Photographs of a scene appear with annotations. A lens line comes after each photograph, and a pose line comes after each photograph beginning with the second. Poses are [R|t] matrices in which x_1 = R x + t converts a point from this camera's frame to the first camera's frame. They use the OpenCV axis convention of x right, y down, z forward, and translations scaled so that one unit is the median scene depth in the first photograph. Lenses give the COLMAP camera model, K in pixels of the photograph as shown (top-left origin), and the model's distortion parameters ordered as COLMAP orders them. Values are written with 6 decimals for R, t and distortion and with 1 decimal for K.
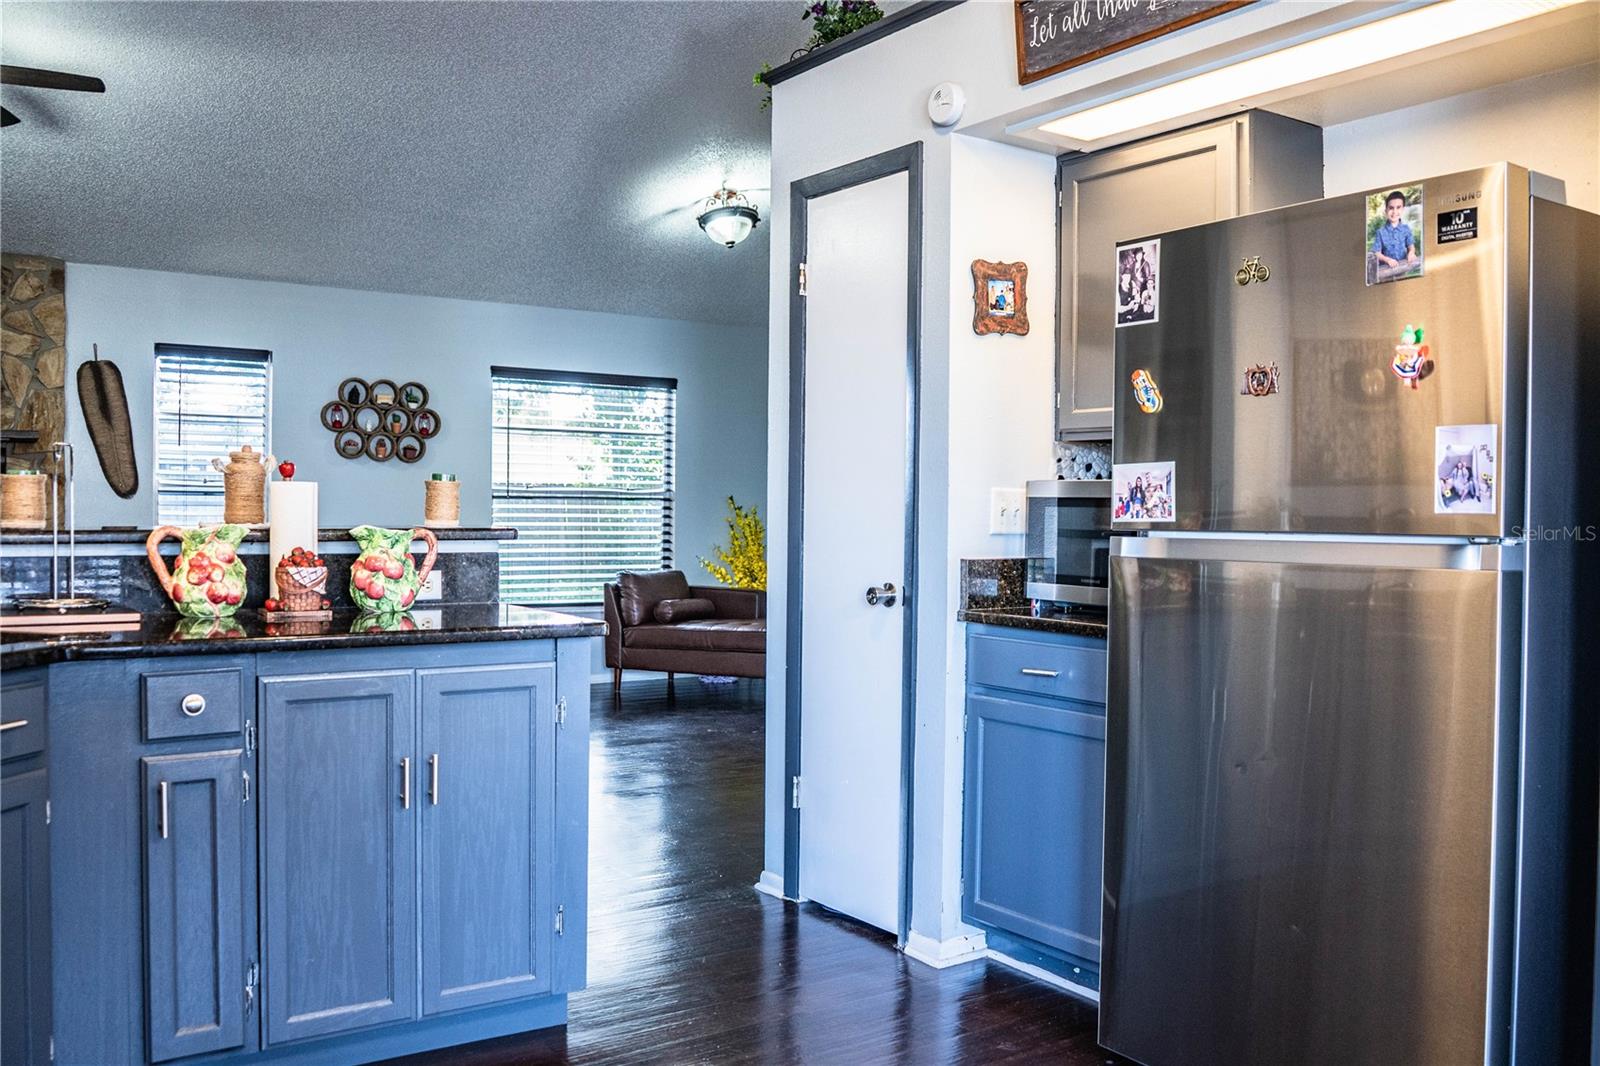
lens RADIAL K [[1346.4, 0, 804.5], [0, 1346.4, 527.1], [0, 0, 1]] dist [-0.103730, 0.075151]
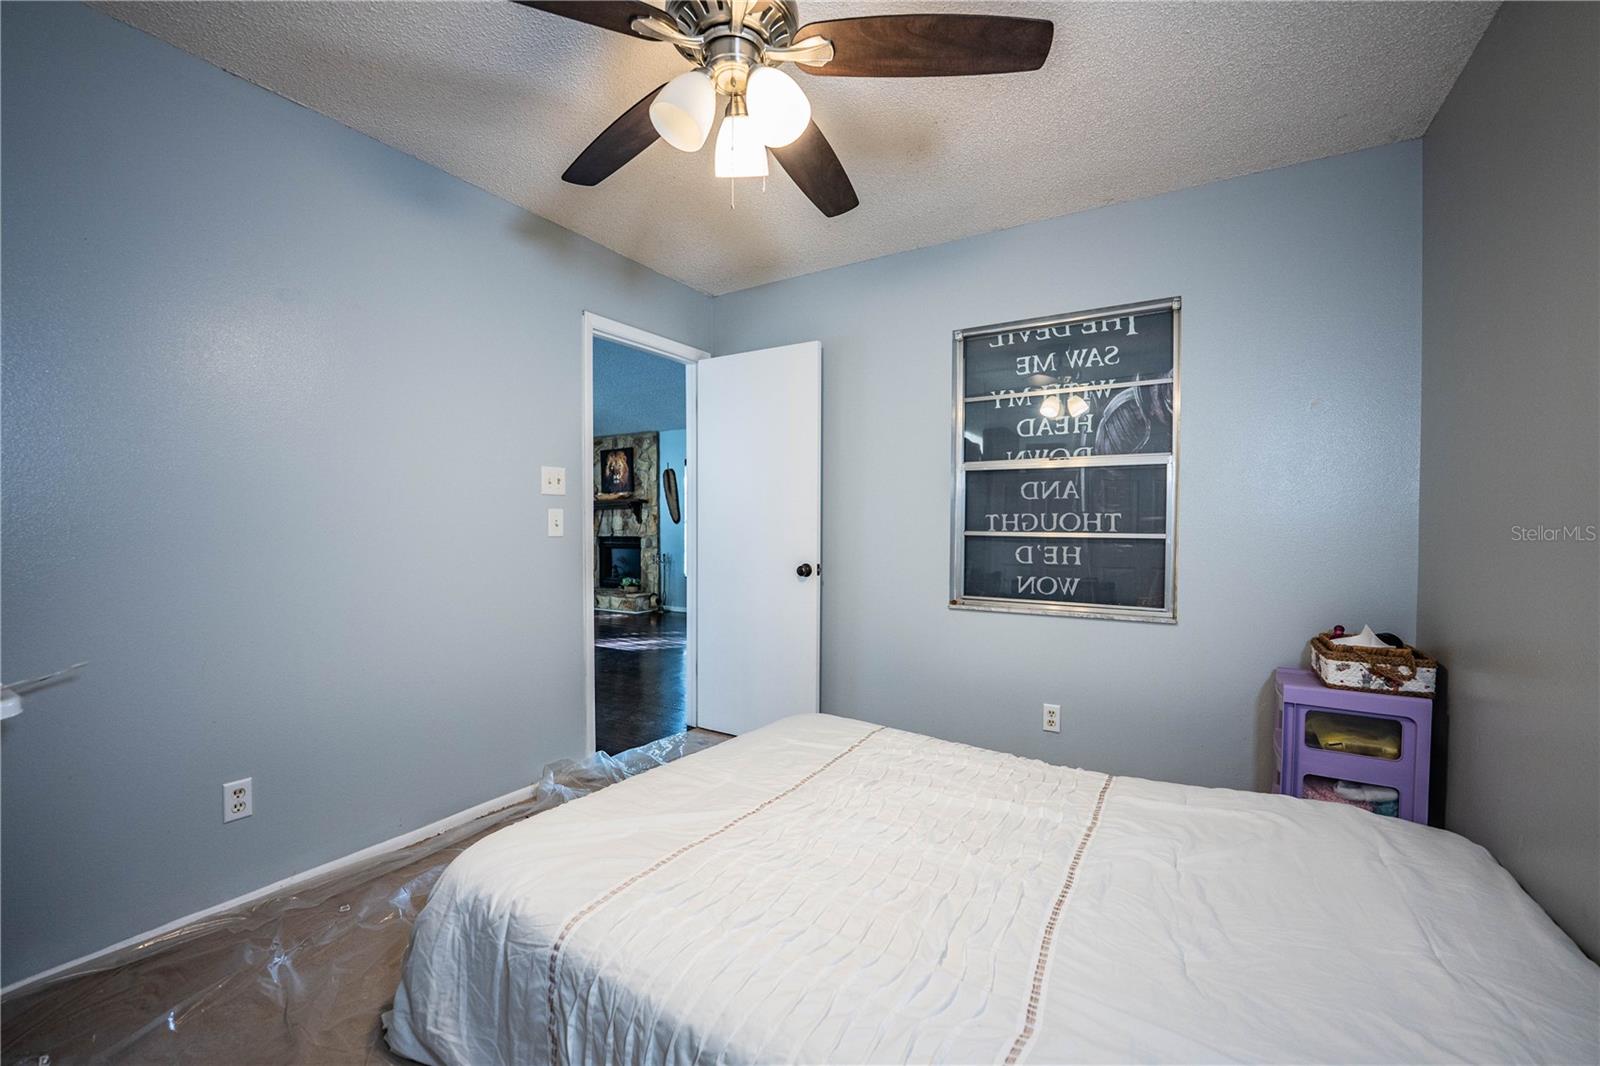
lens RADIAL K [[651.5, 0, 809.5], [0, 651.5, 532.5], [0, 0, 1]] dist [-0.025441, 0.001072]
pose [[0.422368, -0.000656, -0.906424, 0.623972], [-0.008650, 0.999951, -0.004755, -0.001939], [0.906383, 0.009849, 0.422342, 0.640843]]
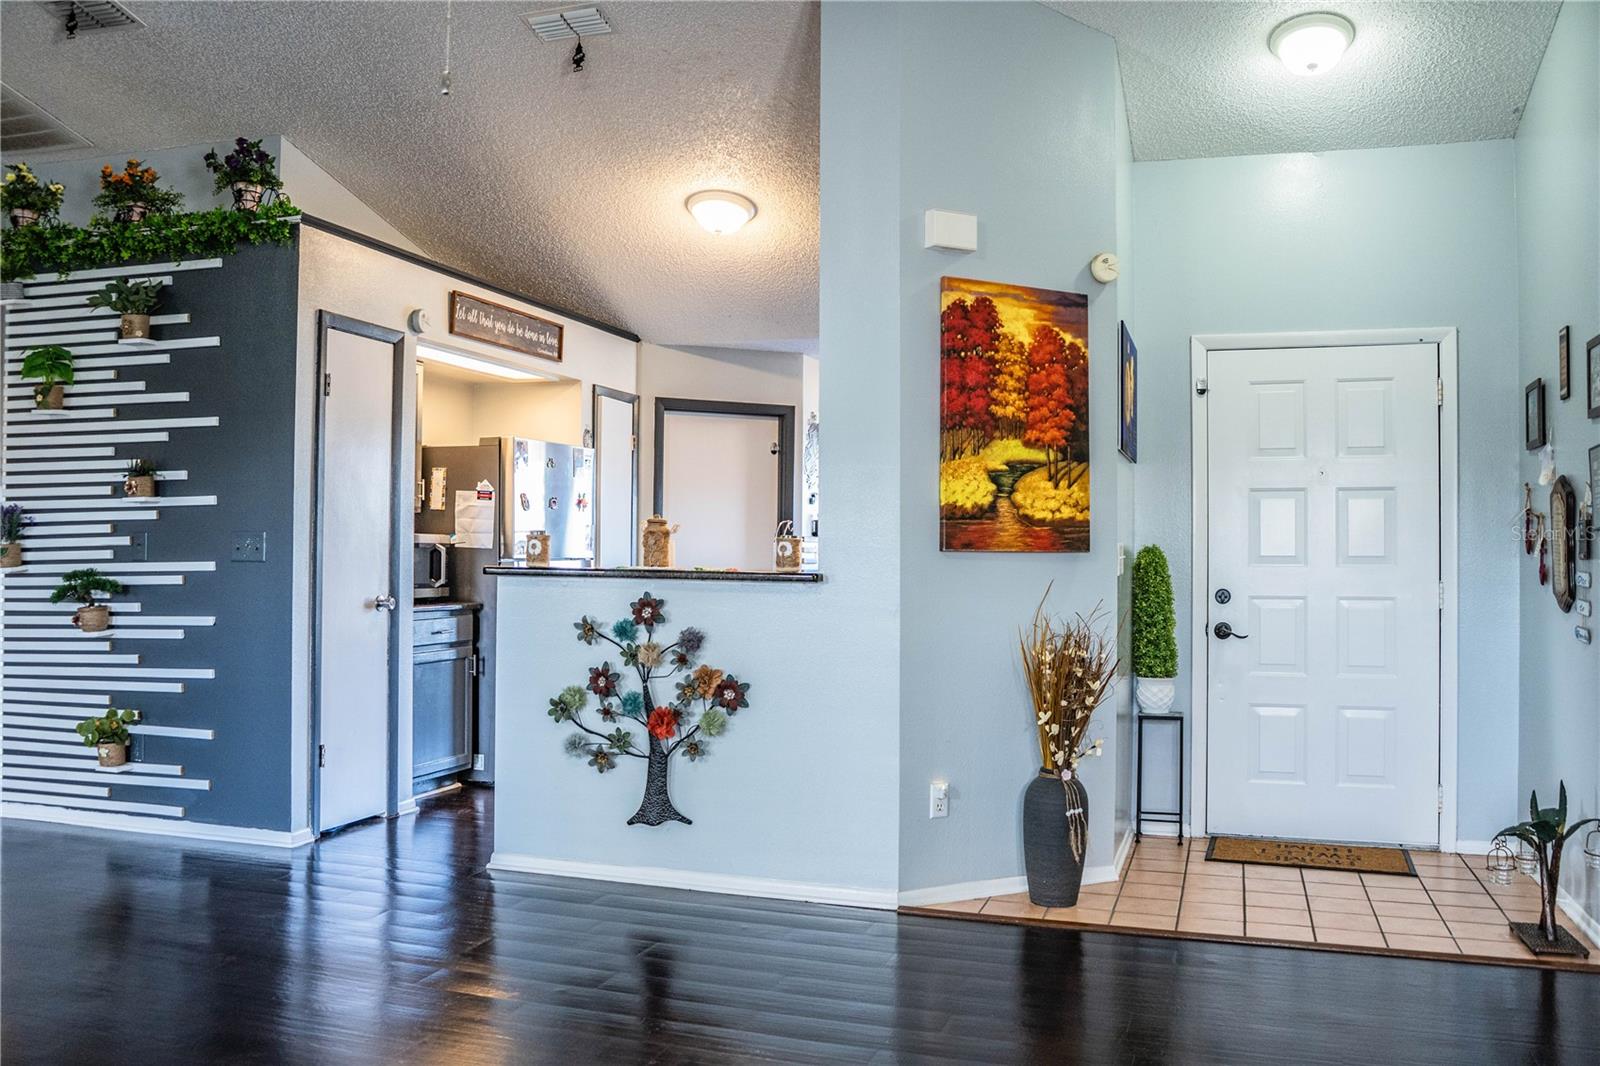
lens RADIAL K [[1346.4, 0, 803.6], [0, 1346.4, 526.0], [0, 0, 1]] dist [-0.103730, 0.075151]
pose [[-0.607367, -0.001135, 0.794420, -0.674107], [-0.004995, 0.999985, -0.002390, -0.017953], [-0.794405, -0.005420, -0.607364, 0.696235]]
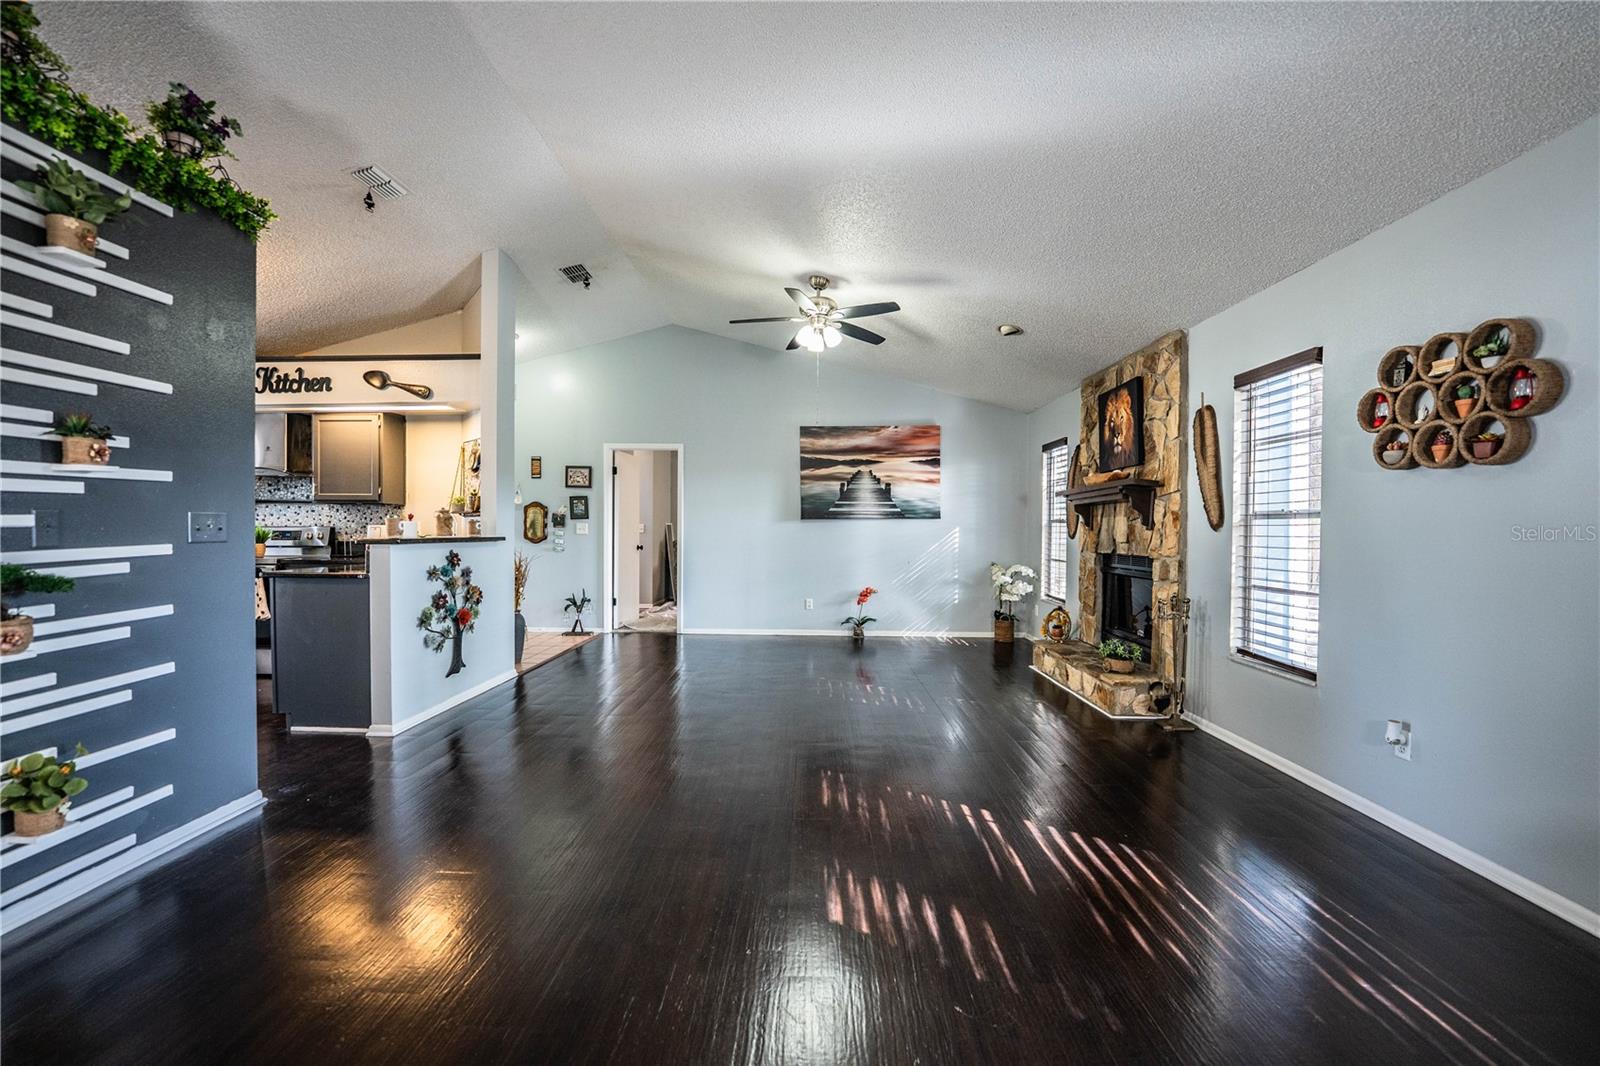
lens RADIAL K [[651.5, 0, 800.0], [0, 651.5, 539.8], [0, 0, 1]] dist [-0.025441, 0.001072]
pose [[-0.581570, -0.000220, -0.813496, 0.090873], [-0.024473, 0.999552, 0.017226, -0.014211], [0.813128, 0.029927, -0.581315, 0.927134]]
